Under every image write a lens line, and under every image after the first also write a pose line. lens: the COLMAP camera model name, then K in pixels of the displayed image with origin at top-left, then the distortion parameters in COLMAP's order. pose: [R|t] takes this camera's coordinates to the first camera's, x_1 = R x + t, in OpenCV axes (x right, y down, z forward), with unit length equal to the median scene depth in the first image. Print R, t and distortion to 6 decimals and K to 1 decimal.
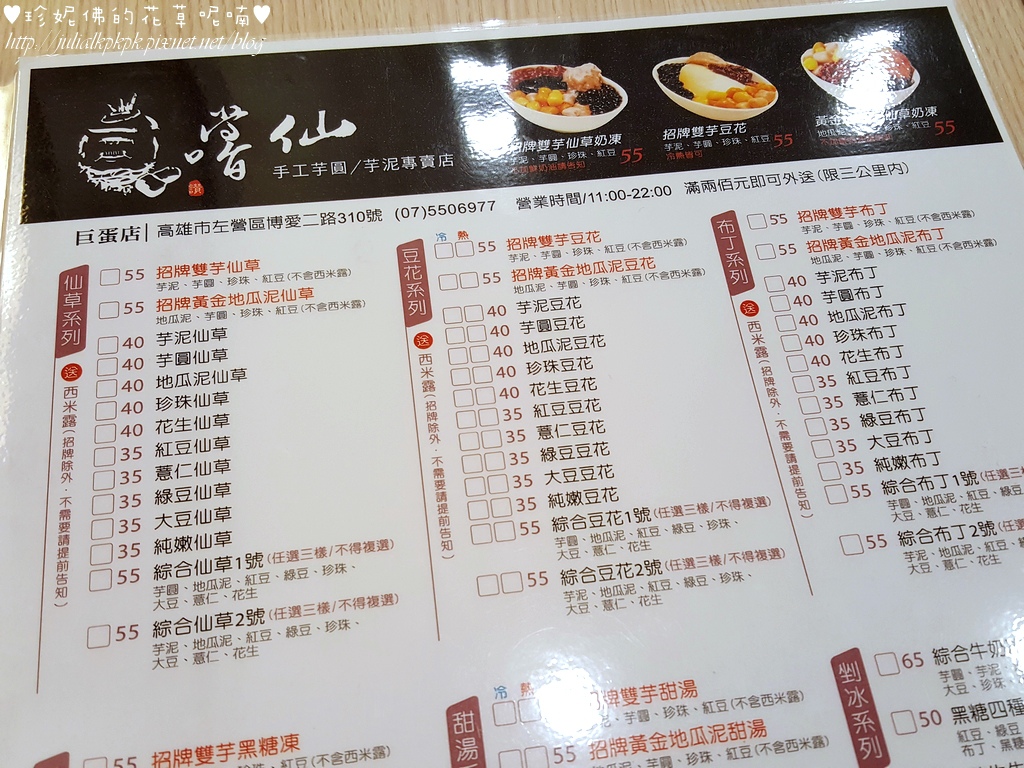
lens RADIAL K [[978.4, 0, 512.0], [0, 978.4, 384.0], [0, 0, 1]] dist [0.176460, -0.376167]
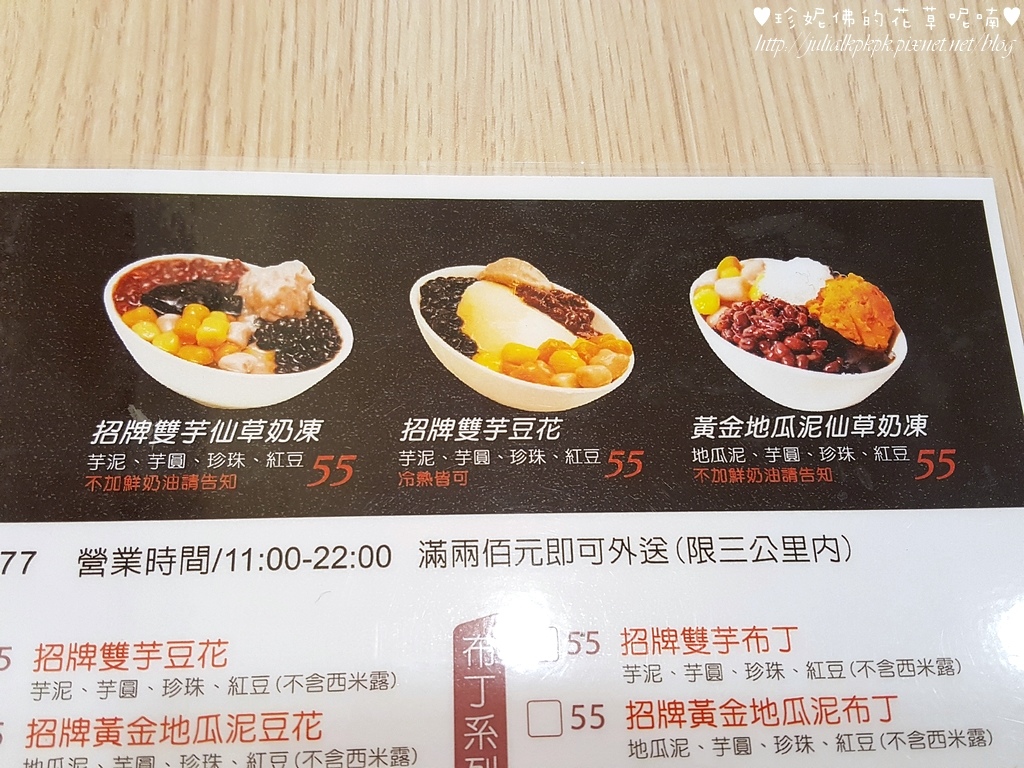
lens RADIAL K [[978.4, 0, 512.0], [0, 978.4, 384.0], [0, 0, 1]] dist [0.176460, -0.376167]
pose [[0.994128, 0.107827, -0.009138, 0.216008], [-0.106122, 0.987954, 0.112629, -0.345678], [0.021173, -0.110998, 0.993595, 0.487212]]
